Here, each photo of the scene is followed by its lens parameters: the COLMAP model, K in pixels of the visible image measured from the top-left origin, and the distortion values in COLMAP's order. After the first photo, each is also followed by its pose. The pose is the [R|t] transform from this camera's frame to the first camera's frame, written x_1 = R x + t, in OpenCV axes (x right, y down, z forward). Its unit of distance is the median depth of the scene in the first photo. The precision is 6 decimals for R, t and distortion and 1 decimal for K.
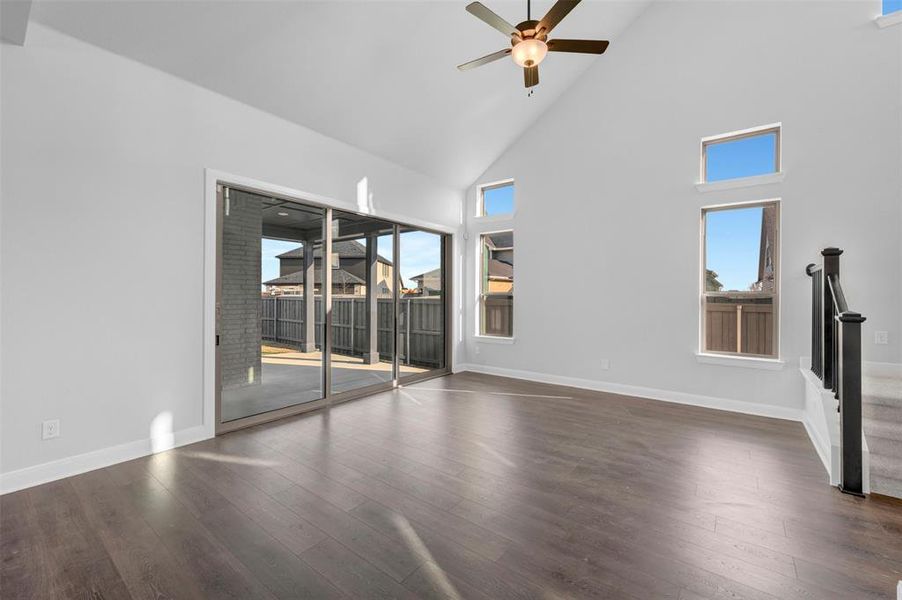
lens RADIAL K [[369.5, 0, 452.2], [0, 369.5, 296.6], [0, 0, 1]] dist [0.003019, -0.000033]
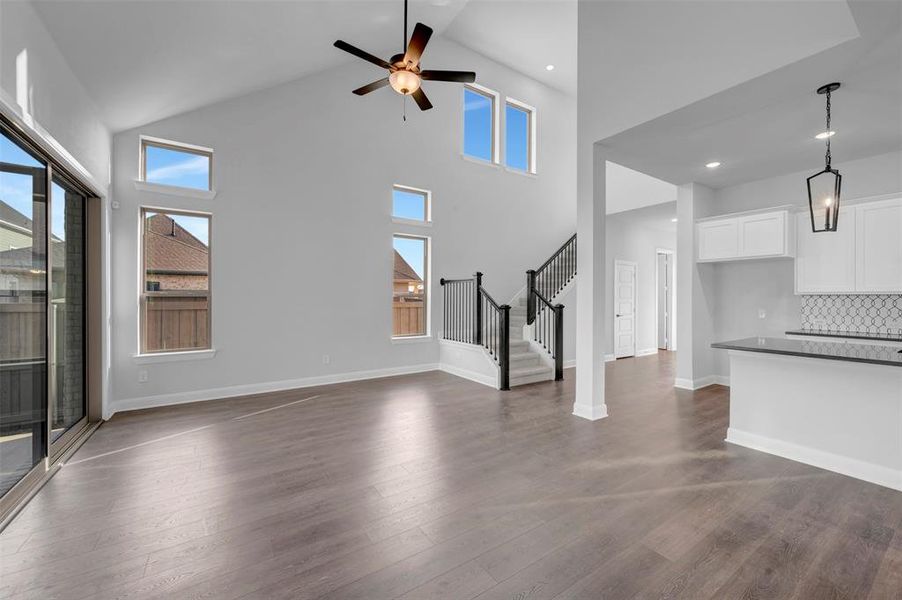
lens RADIAL K [[359.8, 0, 457.8], [0, 359.8, 297.4], [0, 0, 1]] dist [-0.000156, 0.000516]
pose [[0.320790, -0.004975, 0.947137, -0.383492], [0.001646, 0.999988, 0.004695, -0.002772], [-0.947149, 0.000053, 0.320794, 0.240301]]
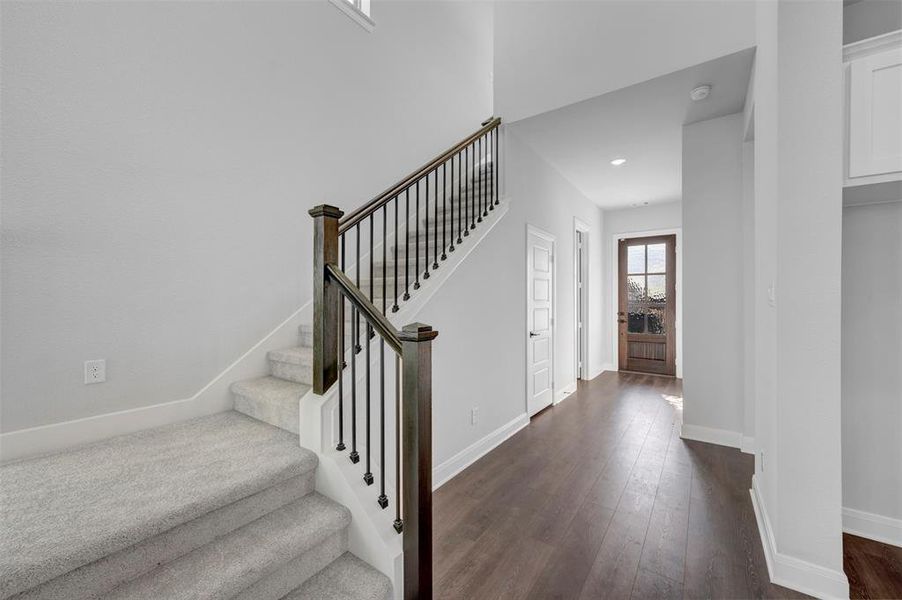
lens RADIAL K [[359.8, 0, 460.4], [0, 359.8, 298.8], [0, 0, 1]] dist [-0.000156, 0.000516]
pose [[-0.049000, -0.010662, 0.998742, 0.340486], [-0.004519, 0.999935, 0.010453, -0.002743], [-0.998789, -0.004001, -0.049045, 0.274366]]
